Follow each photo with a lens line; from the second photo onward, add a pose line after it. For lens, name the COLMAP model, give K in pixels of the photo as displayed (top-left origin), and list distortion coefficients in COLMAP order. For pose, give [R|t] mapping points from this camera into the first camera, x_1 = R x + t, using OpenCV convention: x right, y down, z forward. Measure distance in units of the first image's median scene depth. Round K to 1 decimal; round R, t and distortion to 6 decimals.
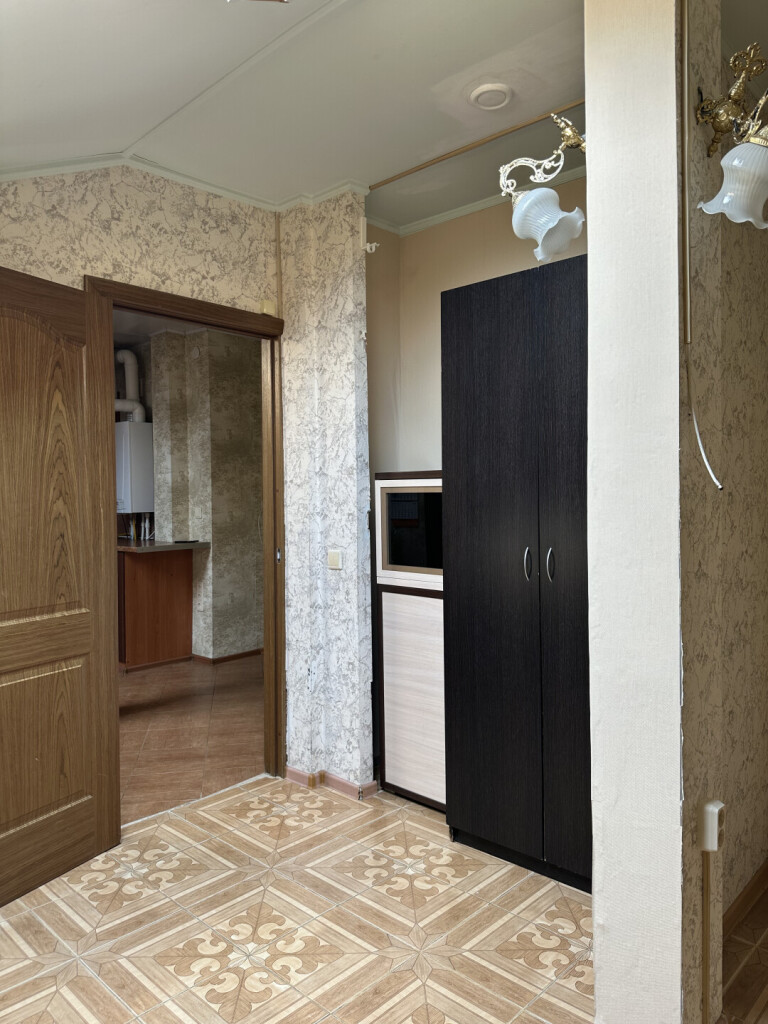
lens RADIAL K [[715.3, 0, 382.6], [0, 715.3, 511.9], [0, 0, 1]] dist [0.047323, -0.056841]
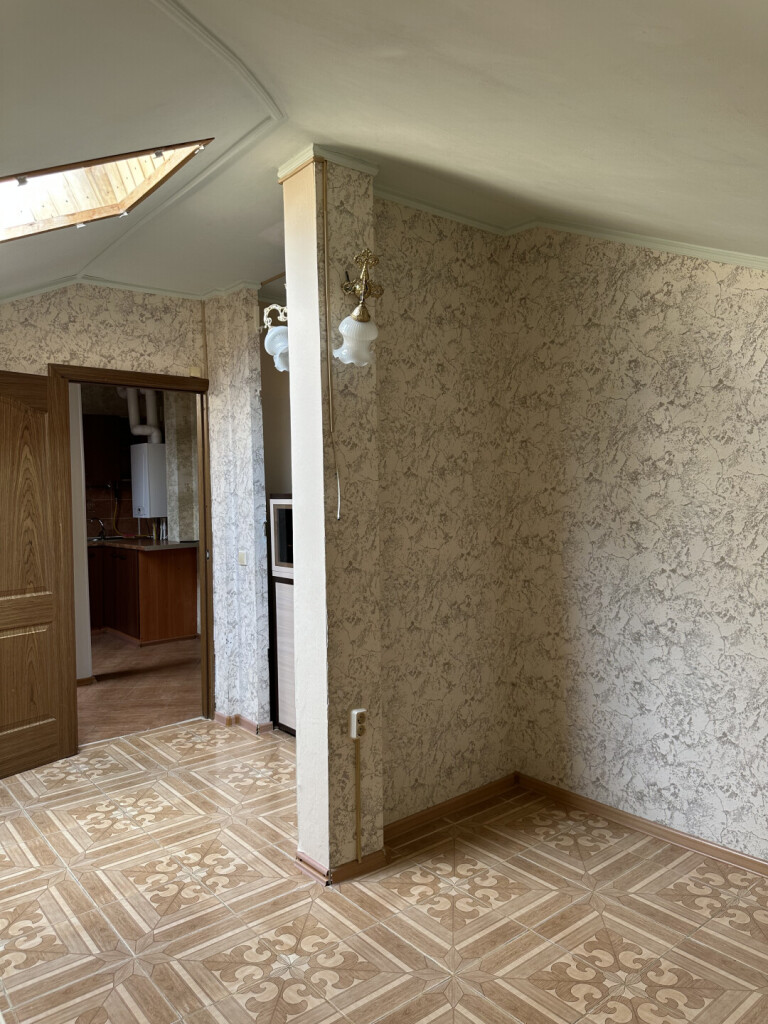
lens RADIAL K [[715.3, 0, 387.1], [0, 715.3, 512.4], [0, 0, 1]] dist [0.047323, -0.056841]
pose [[0.992798, -0.004395, -0.119722, 0.386454], [0.005549, 0.999941, 0.009309, -0.032285], [0.119674, -0.009907, 0.992764, -0.324659]]
